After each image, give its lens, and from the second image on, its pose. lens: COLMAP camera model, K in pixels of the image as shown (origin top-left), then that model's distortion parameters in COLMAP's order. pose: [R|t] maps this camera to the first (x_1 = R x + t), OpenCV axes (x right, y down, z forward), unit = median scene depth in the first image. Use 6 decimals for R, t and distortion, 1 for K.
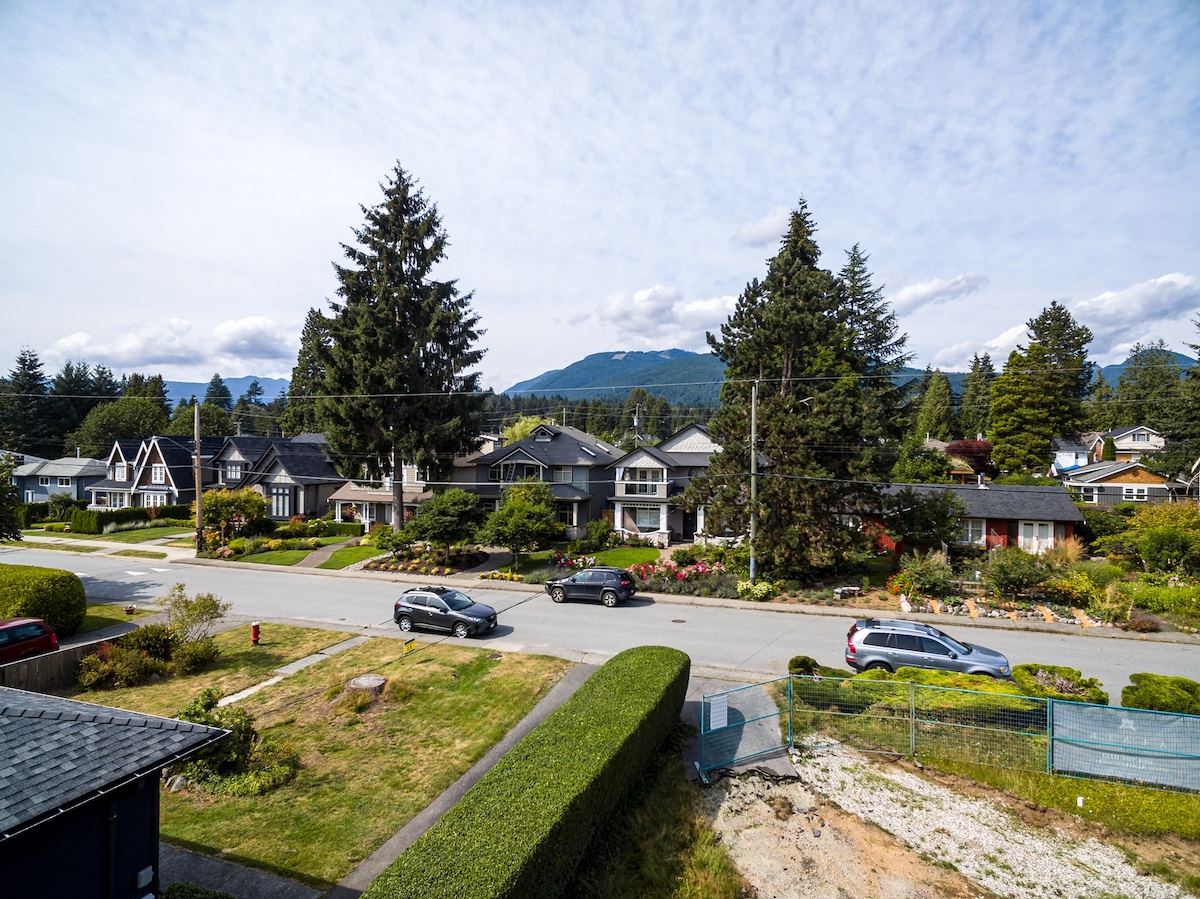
lens RADIAL K [[669.0, 0, 598.7], [0, 669.0, 455.6], [0, 0, 1]] dist [0.006891, 0.004353]
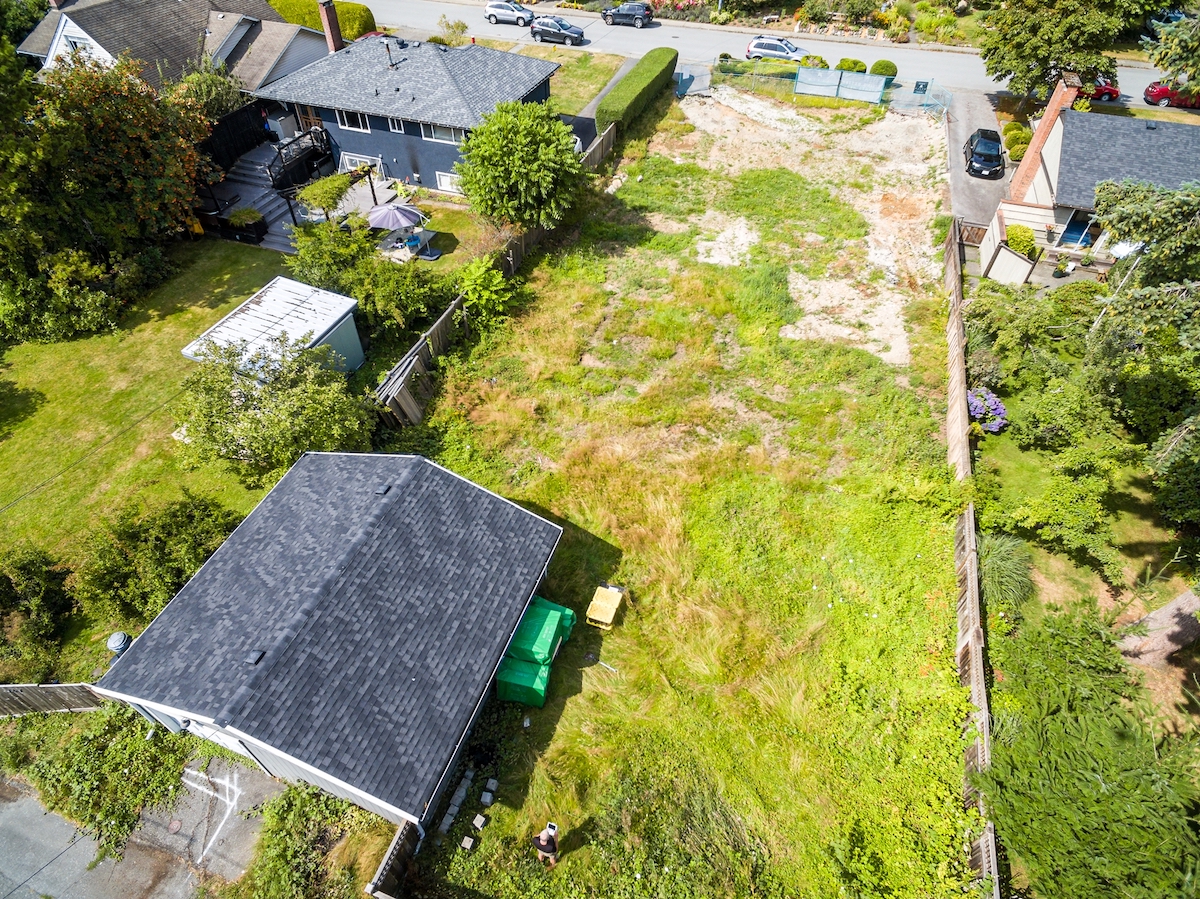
lens RADIAL K [[670.8, 0, 599.2], [0, 670.8, 453.7], [0, 0, 1]] dist [0.007618, -0.000148]
pose [[0.999813, -0.005315, 0.018576, -0.122973], [-0.009447, 0.704190, 0.709949, -0.243966], [-0.016855, -0.709992, 0.704008, -1.050308]]
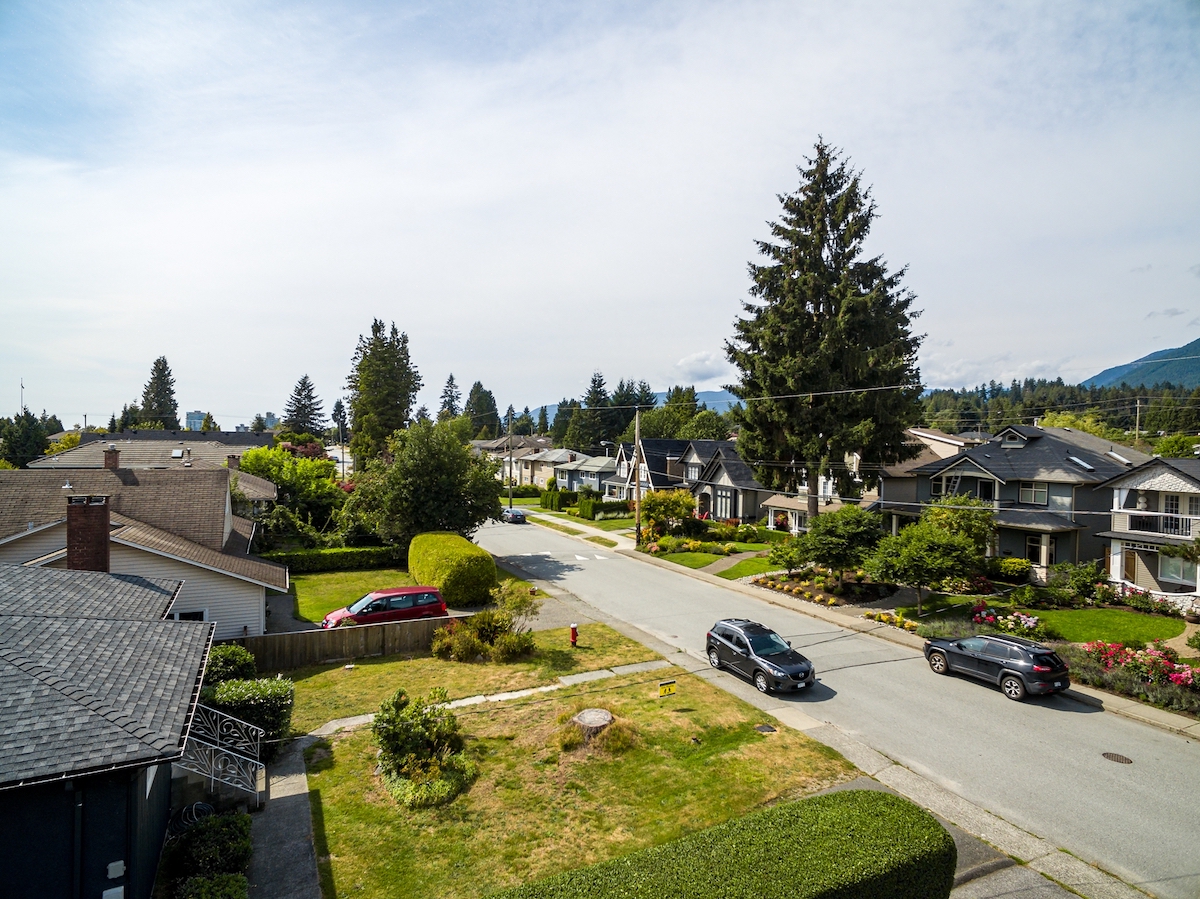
lens RADIAL K [[669.0, 0, 598.7], [0, 669.0, 455.6], [0, 0, 1]] dist [0.006891, 0.004353]
pose [[0.721015, 0.018324, -0.692678, 0.169610], [-0.018974, 0.999798, 0.006698, -0.014543], [0.692660, 0.008314, 0.721216, 0.209484]]
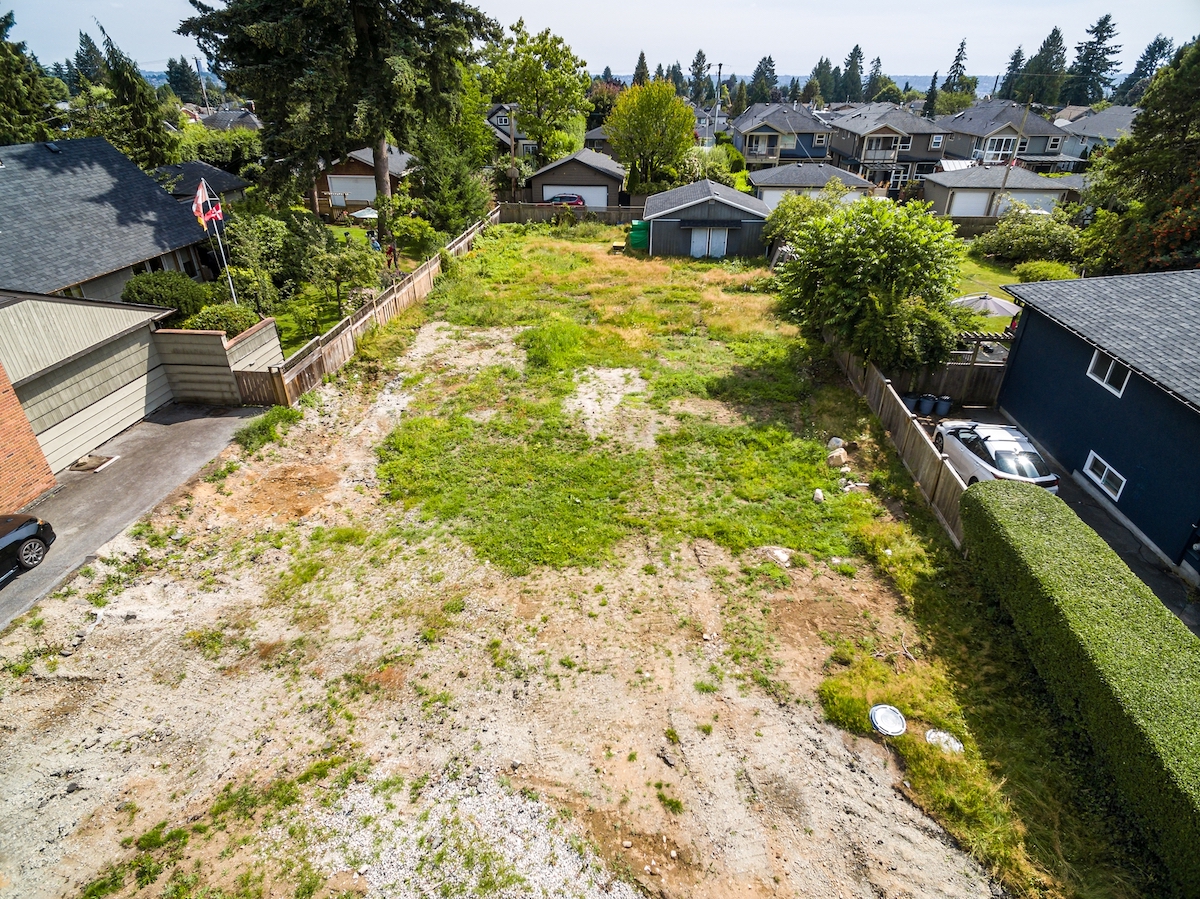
lens RADIAL K [[669.0, 0, 598.7], [0, 669.0, 455.6], [0, 0, 1]] dist [0.006891, 0.004353]
pose [[-0.966566, 0.119263, -0.226993, 0.267786], [-0.011199, 0.864770, 0.502042, -0.055296], [0.256171, 0.487800, -0.834522, 0.505830]]
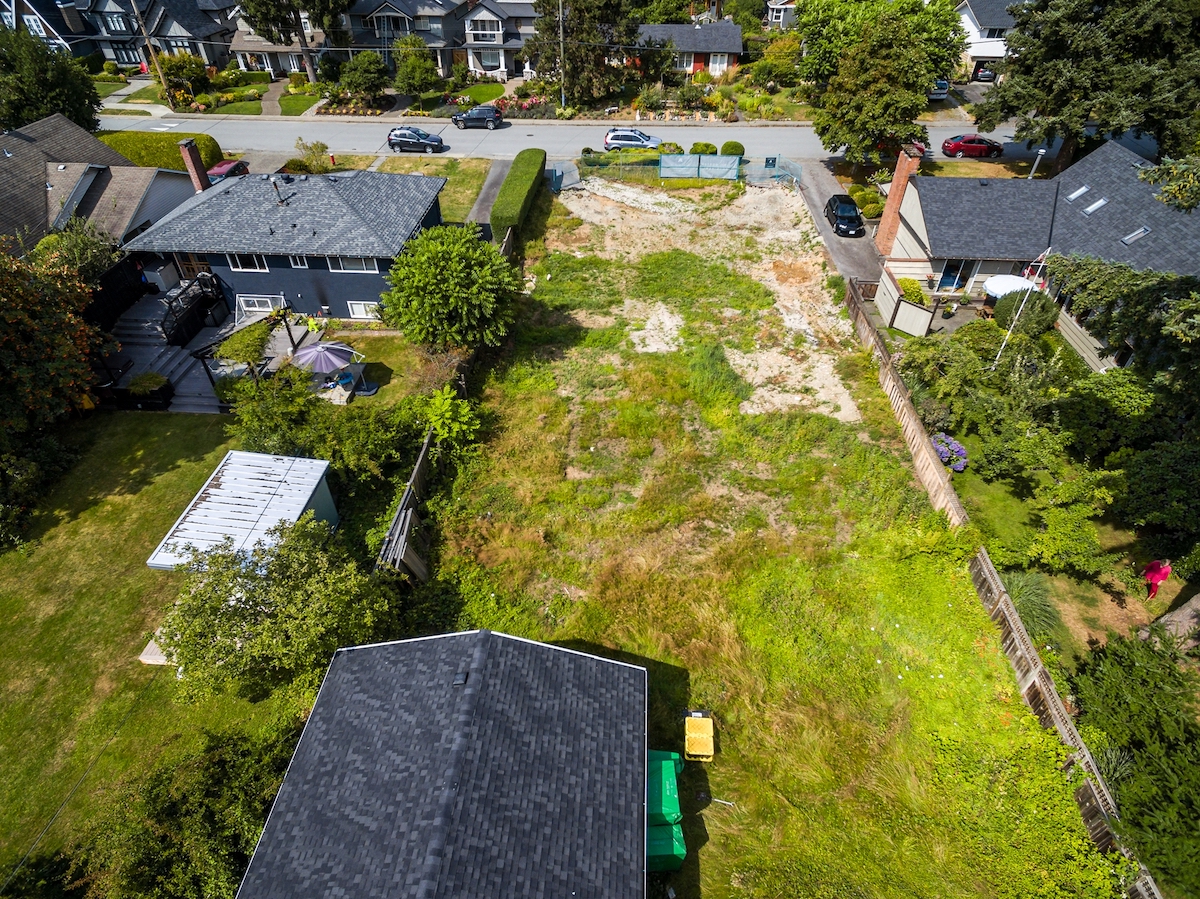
lens RADIAL K [[670.8, 0, 599.2], [0, 670.8, 453.7], [0, 0, 1]] dist [0.007618, -0.000148]
pose [[0.957698, -0.189311, 0.216737, -0.259288], [0.004962, 0.763904, 0.645311, -0.280432], [-0.287731, -0.616938, 0.732529, -0.979114]]
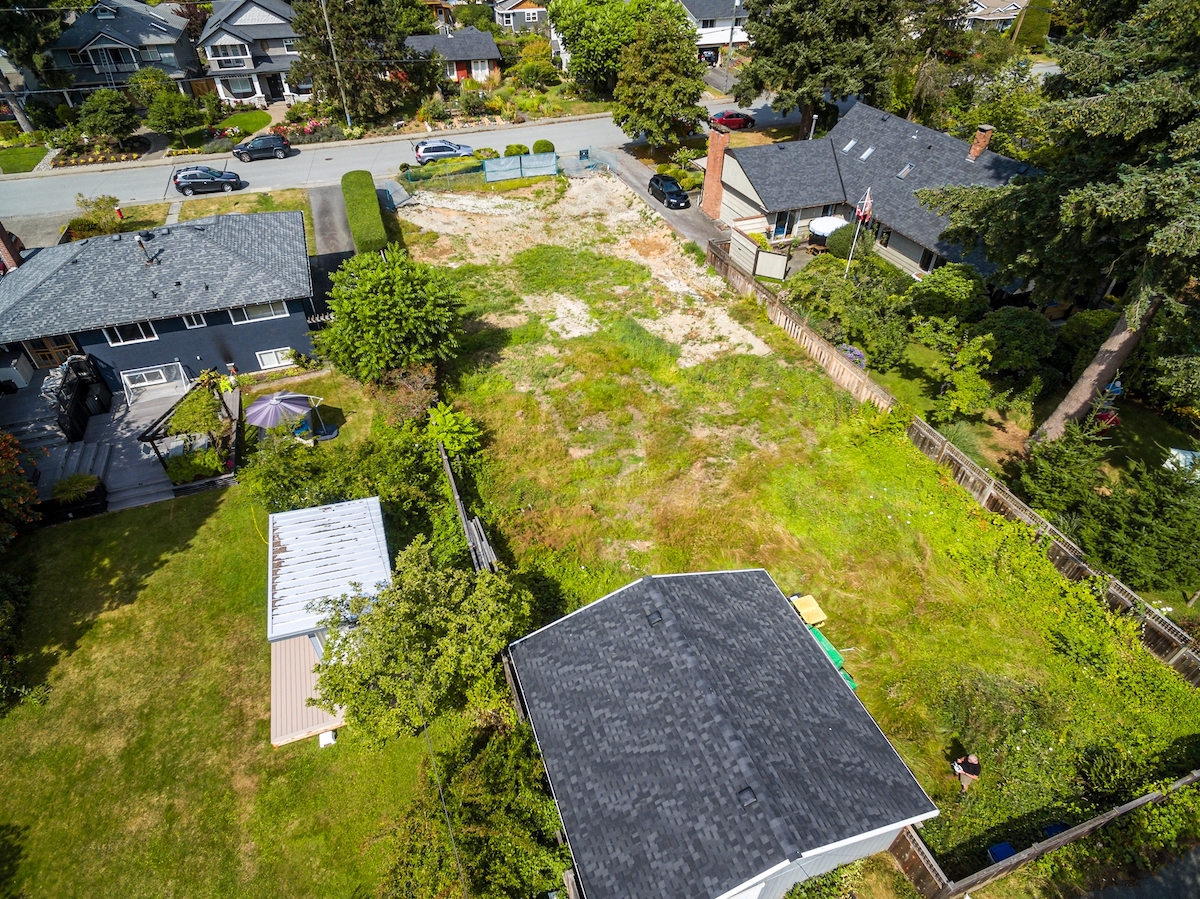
lens RADIAL K [[670.8, 0, 599.2], [0, 670.8, 453.7], [0, 0, 1]] dist [0.007618, -0.000148]
pose [[0.760050, -0.423693, 0.492756, -0.524450], [0.008296, 0.764508, 0.644561, -0.303766], [-0.649812, -0.485810, 0.584579, -0.924784]]
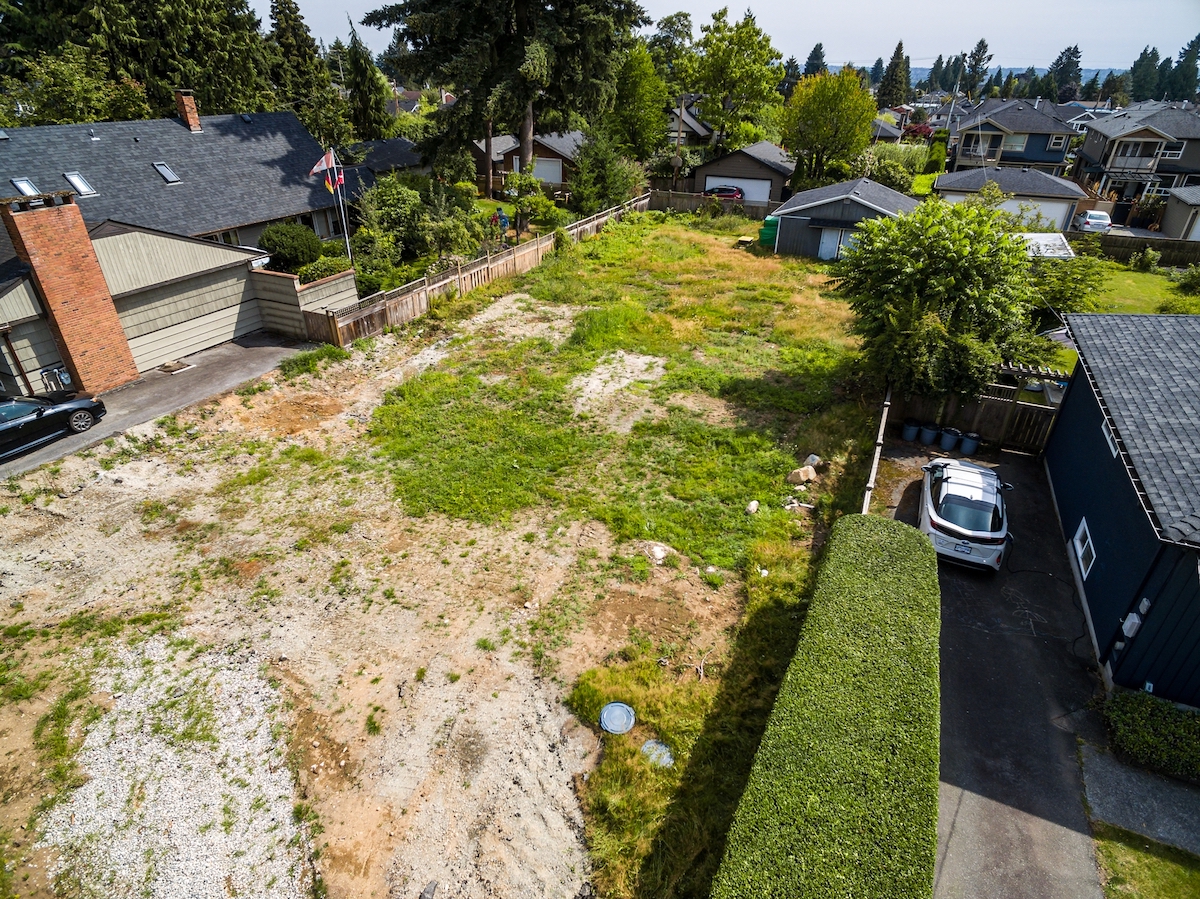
lens RADIAL K [[669.0, 0, 598.7], [0, 669.0, 455.6], [0, 0, 1]] dist [0.006891, 0.004353]
pose [[-0.996295, -0.056706, 0.064665, 0.059921], [-0.015458, 0.857681, 0.513950, -0.052672], [-0.084606, 0.511046, -0.855379, 0.543549]]
